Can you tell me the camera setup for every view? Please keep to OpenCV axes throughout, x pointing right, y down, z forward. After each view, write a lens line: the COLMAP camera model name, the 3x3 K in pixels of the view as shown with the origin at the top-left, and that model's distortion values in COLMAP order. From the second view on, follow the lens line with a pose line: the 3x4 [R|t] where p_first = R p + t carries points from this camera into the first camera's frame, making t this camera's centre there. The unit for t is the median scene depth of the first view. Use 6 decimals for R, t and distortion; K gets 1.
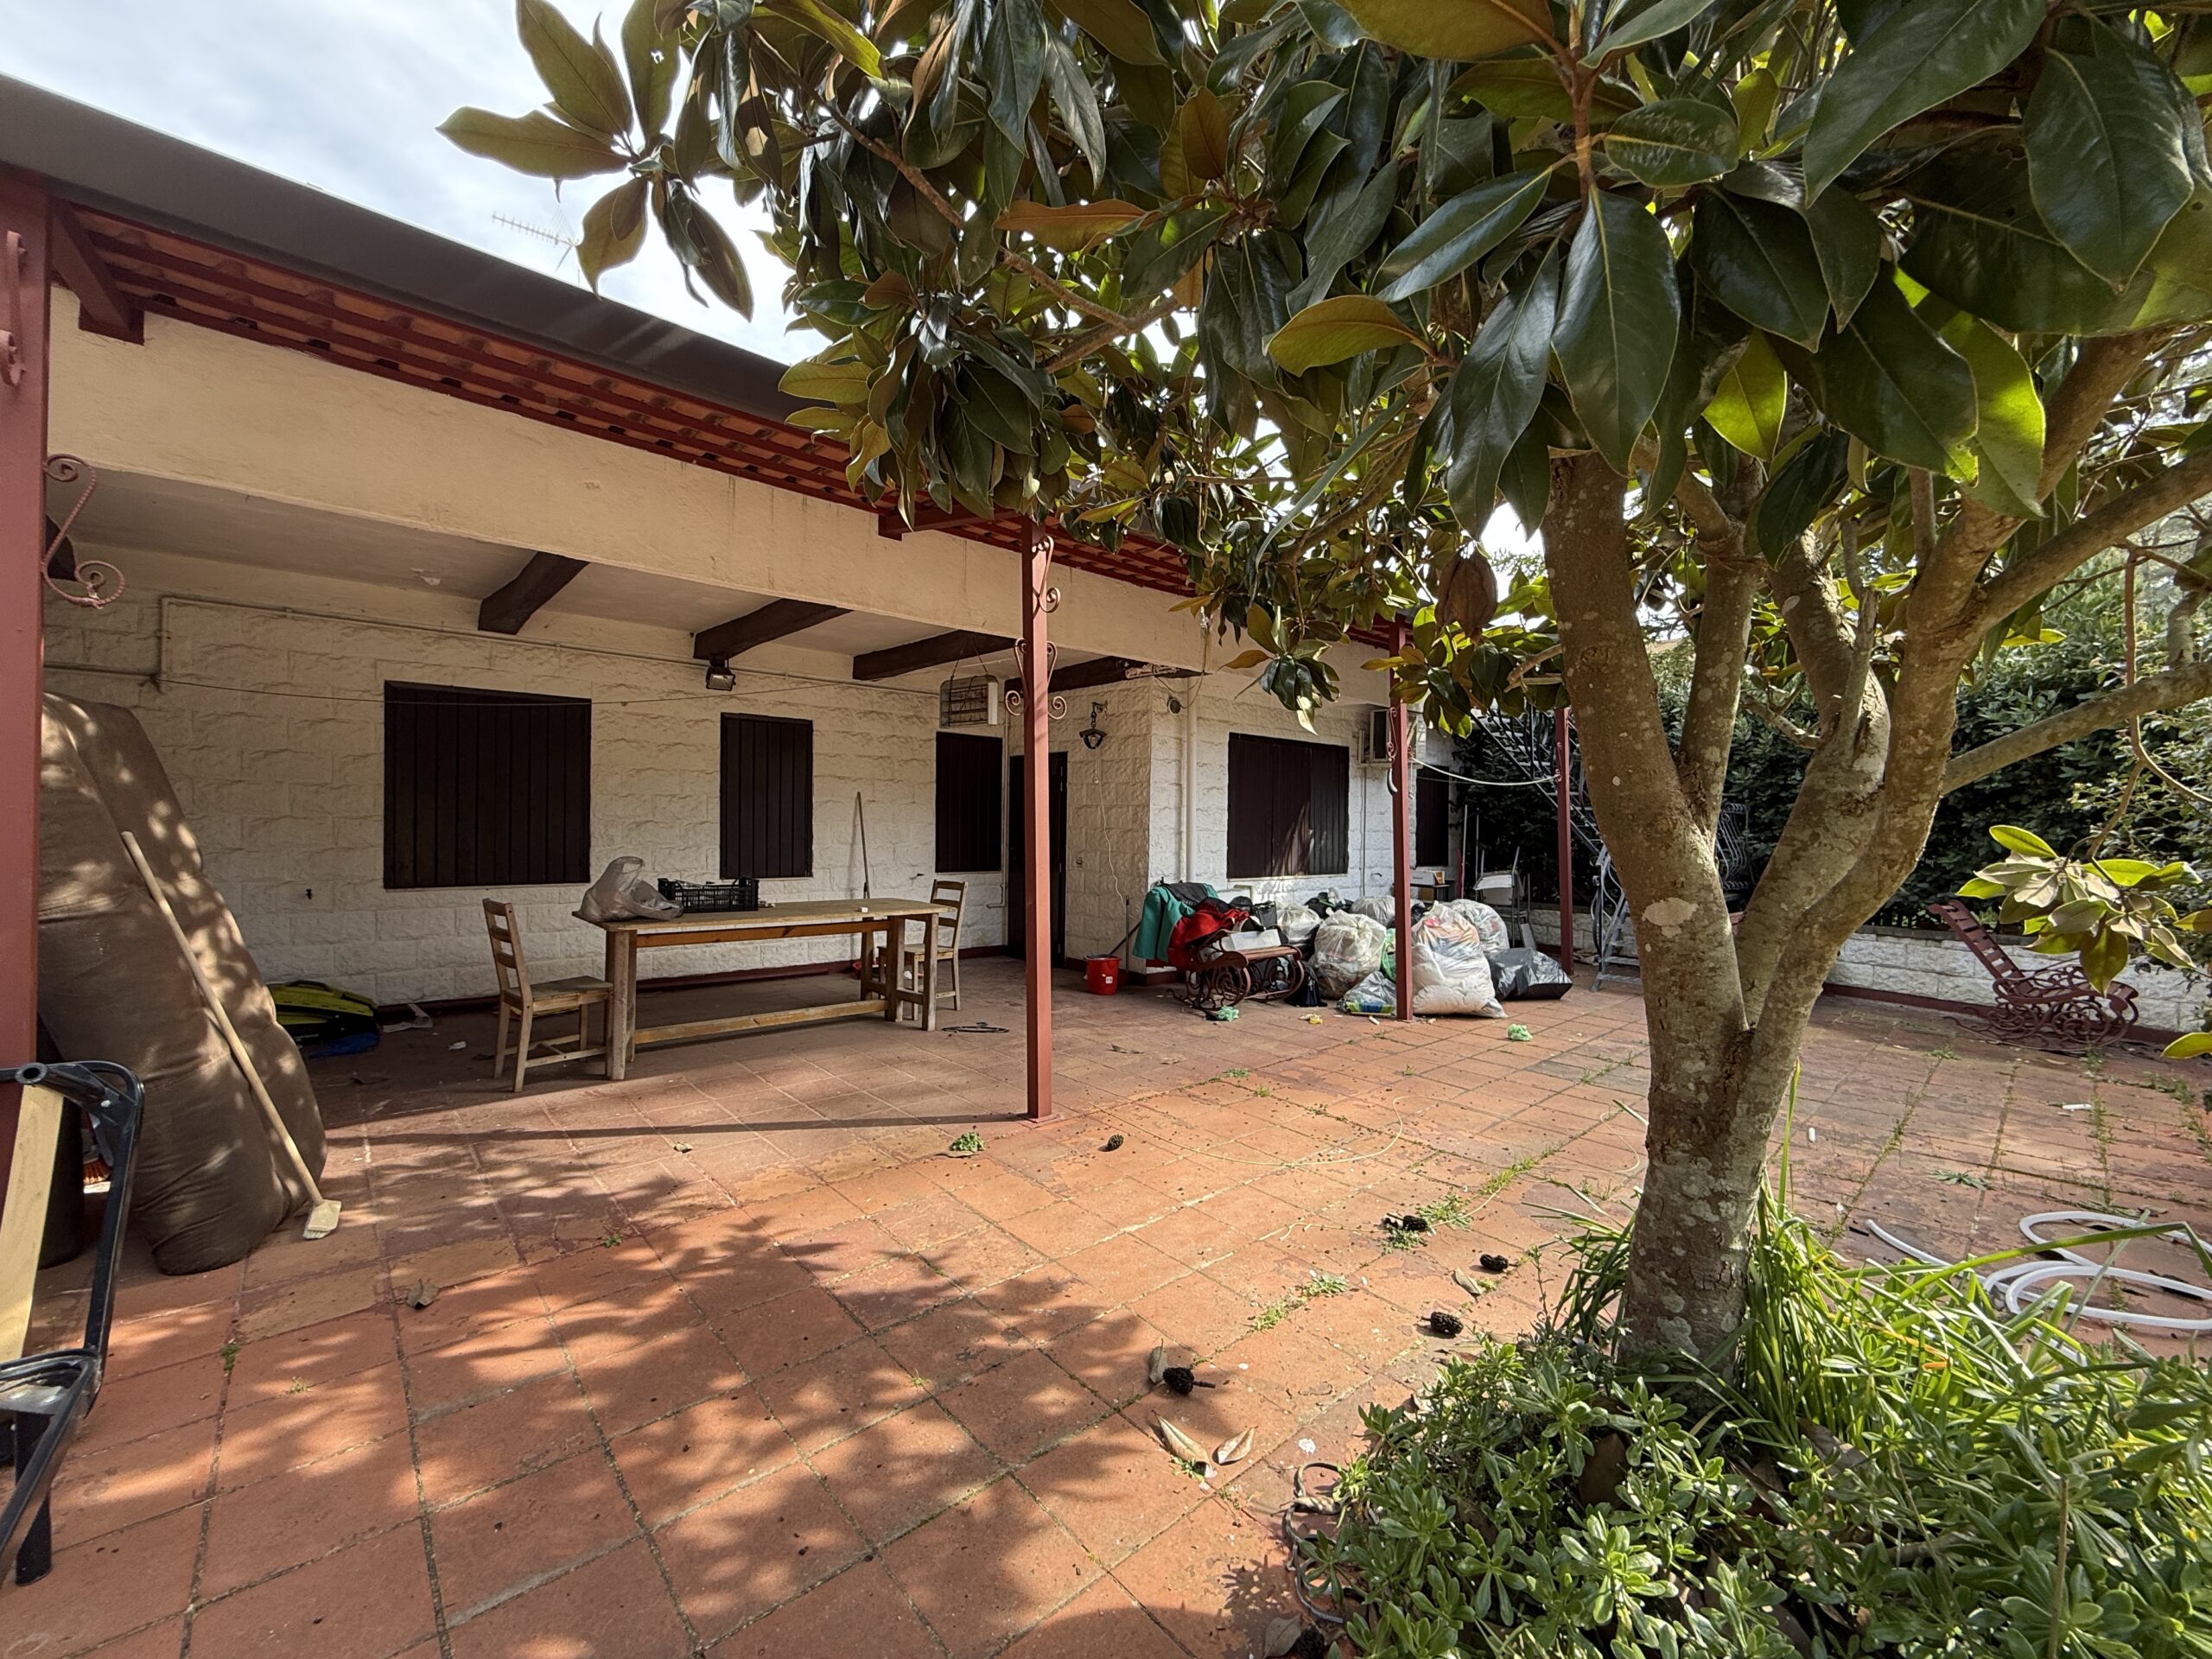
lens RADIAL K [[879.9, 0, 1105.1], [0, 879.9, 825.5], [0, 0, 1]] dist [-0.001003, 0.000284]
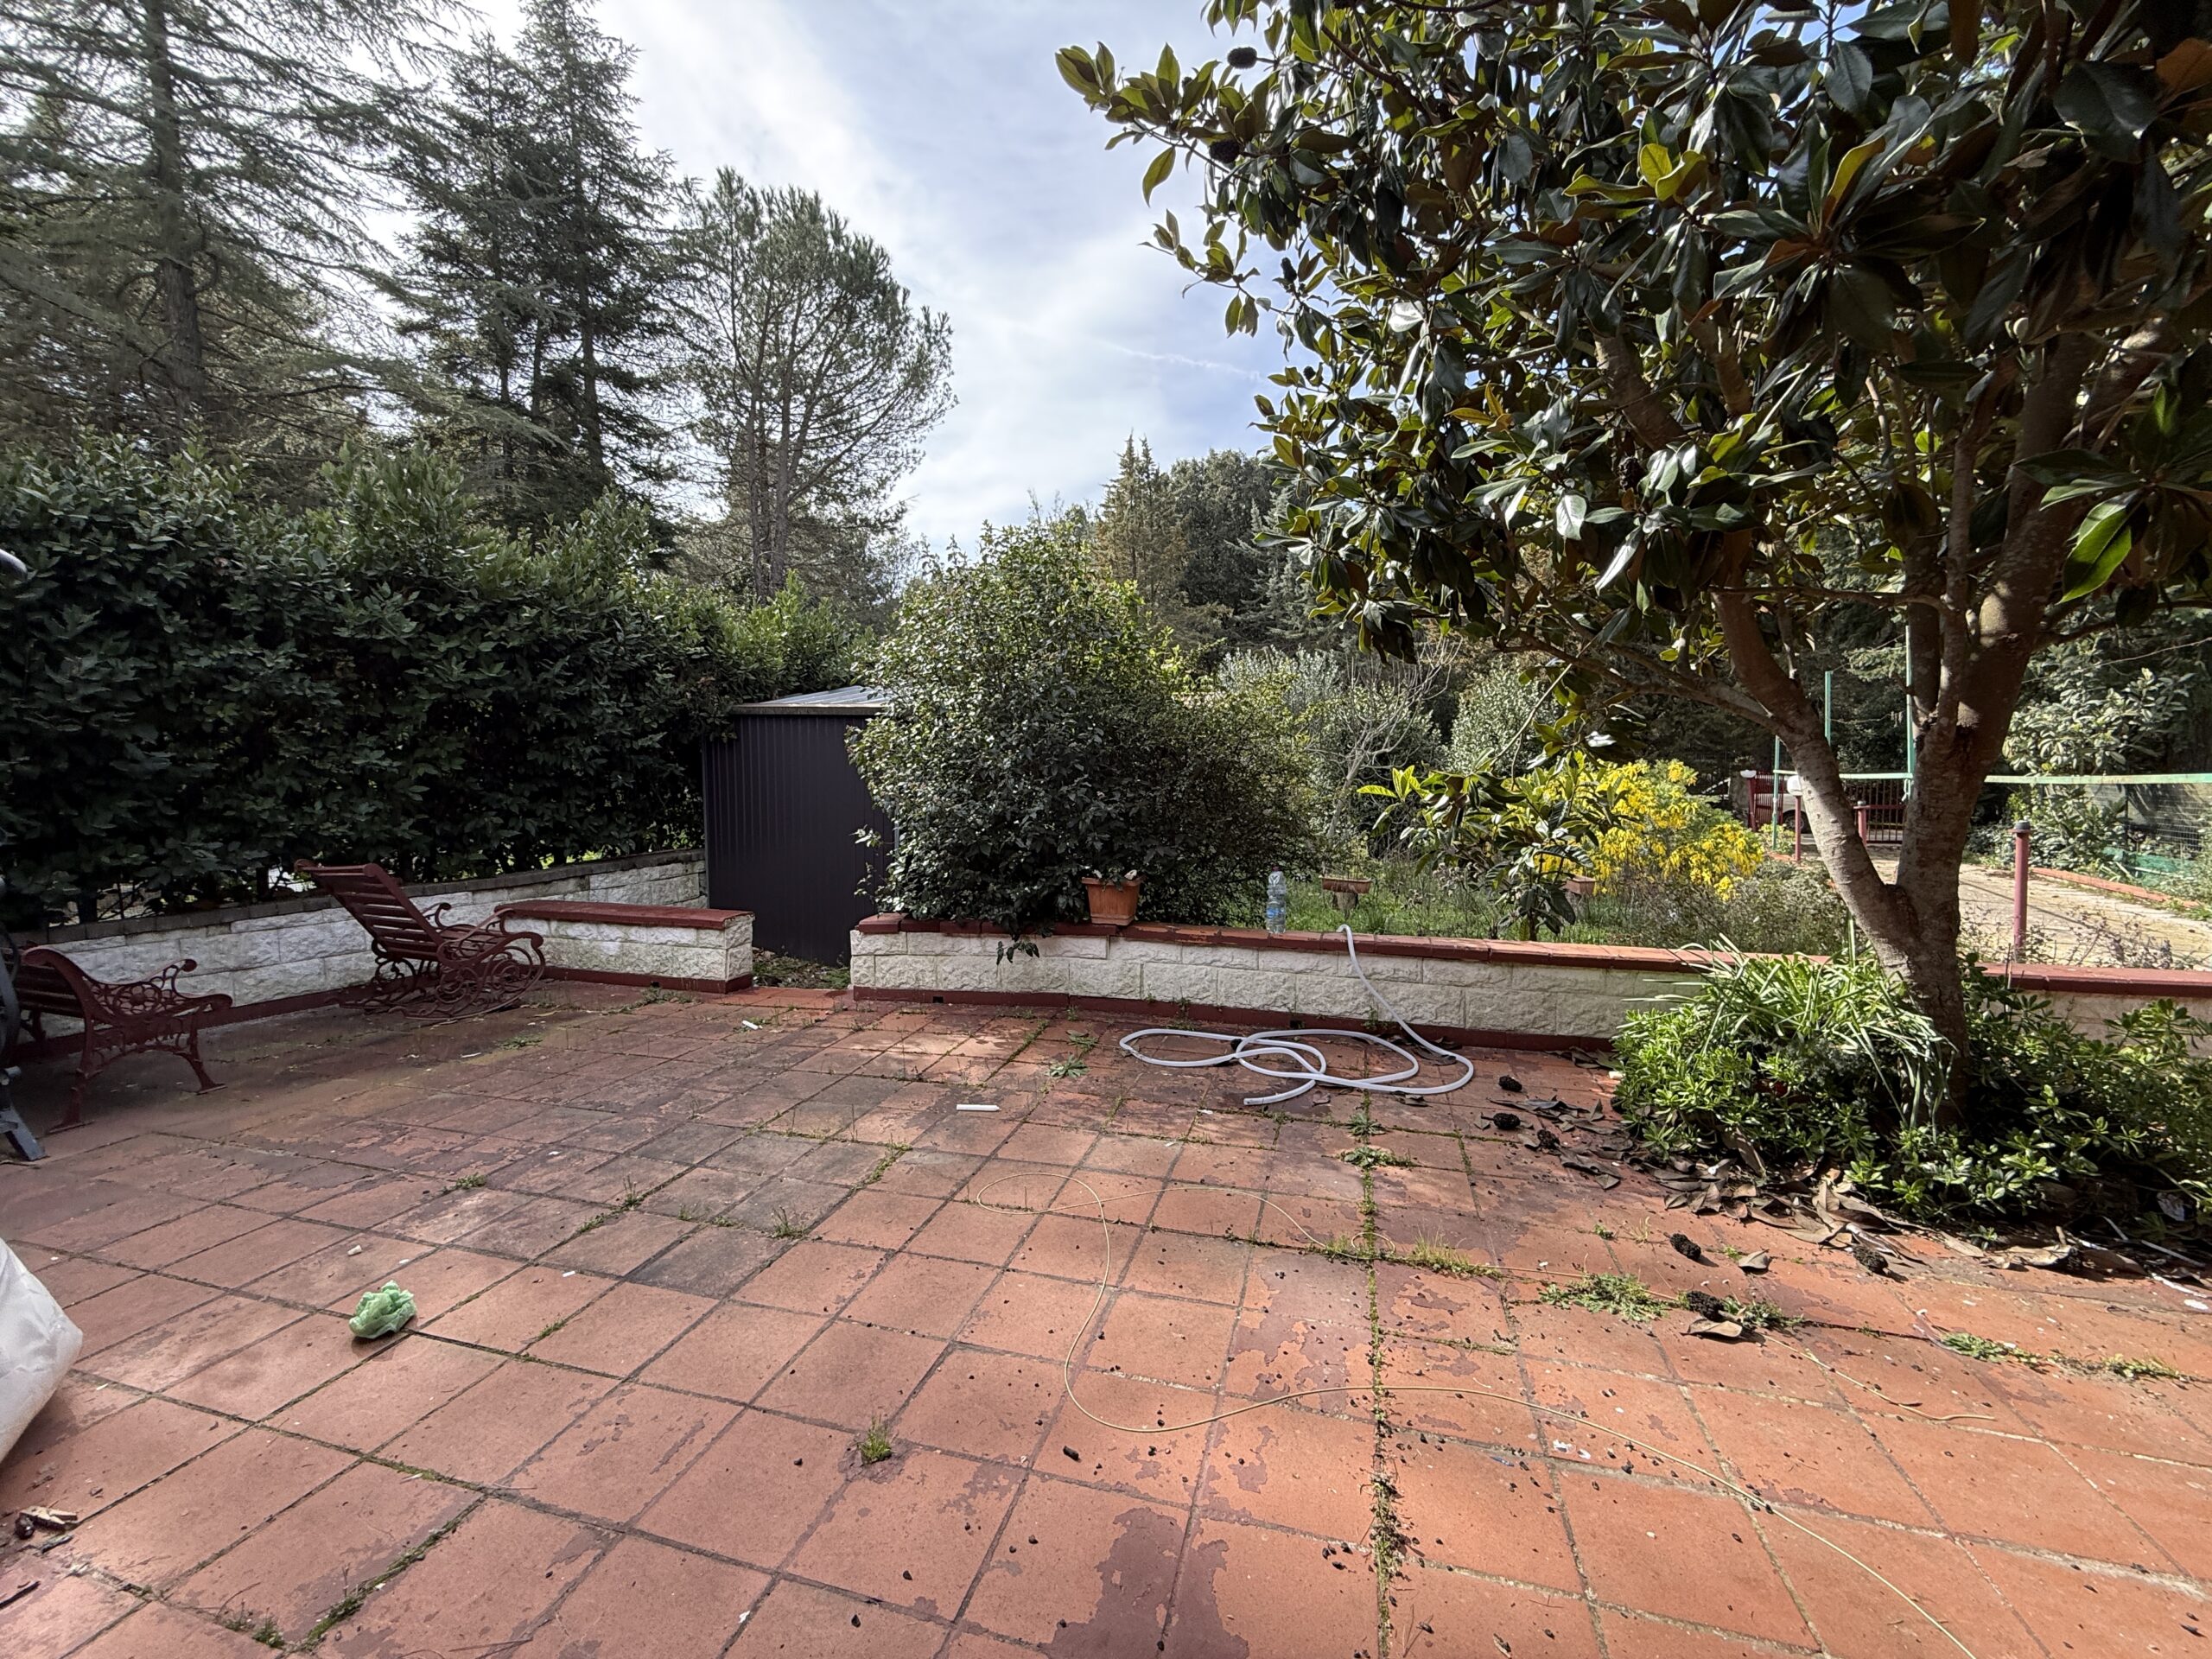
lens RADIAL K [[879.9, 0, 1098.1], [0, 879.9, 824.3], [0, 0, 1]] dist [-0.001003, 0.000284]
pose [[-0.519511, -0.058274, 0.852474, 0.017404], [0.003961, 0.997497, 0.070601, 0.011179], [-0.854454, 0.040054, -0.517980, 1.140861]]
